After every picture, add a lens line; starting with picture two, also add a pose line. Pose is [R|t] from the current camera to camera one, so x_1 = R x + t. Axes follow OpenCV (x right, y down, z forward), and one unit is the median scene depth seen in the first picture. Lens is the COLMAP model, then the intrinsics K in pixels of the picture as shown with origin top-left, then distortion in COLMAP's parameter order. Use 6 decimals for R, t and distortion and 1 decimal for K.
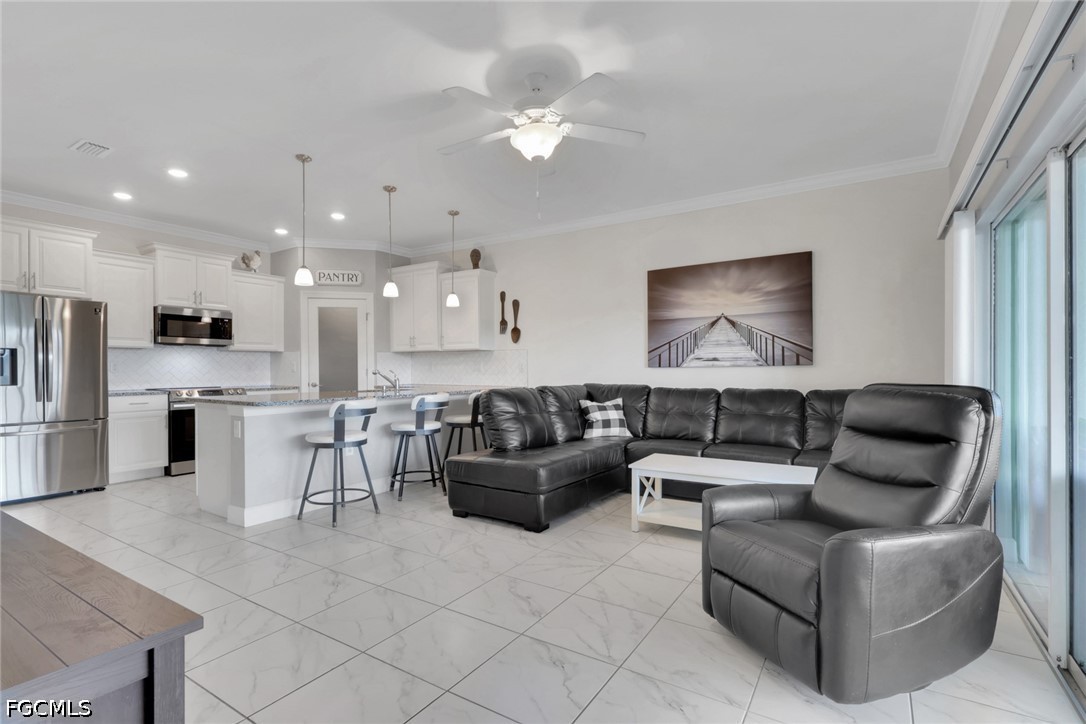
lens RADIAL K [[514.4, 0, 541.0], [0, 514.4, 368.6], [0, 0, 1]] dist [0.003024, 0.000175]
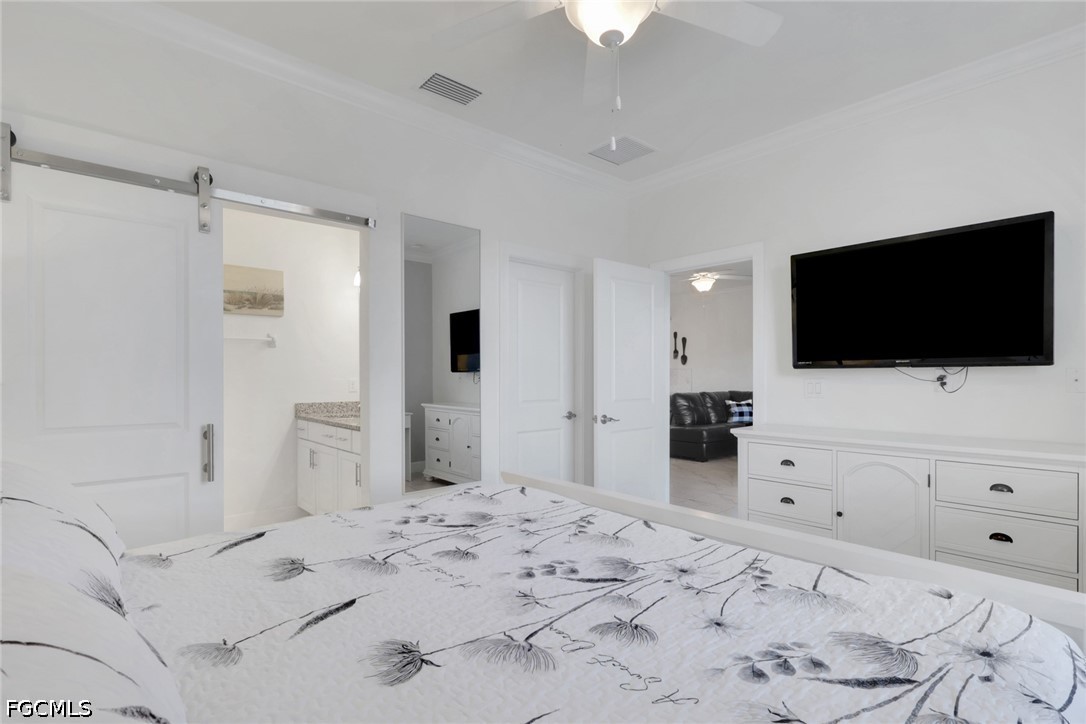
lens RADIAL K [[514.4, 0, 543.9], [0, 514.4, 382.0], [0, 0, 1]] dist [0.003024, 0.000175]
pose [[0.961950, 0.006163, -0.273155, -0.040738], [-0.001253, 0.999835, 0.018147, -0.032172], [0.273221, -0.017114, 0.961799, -0.866495]]
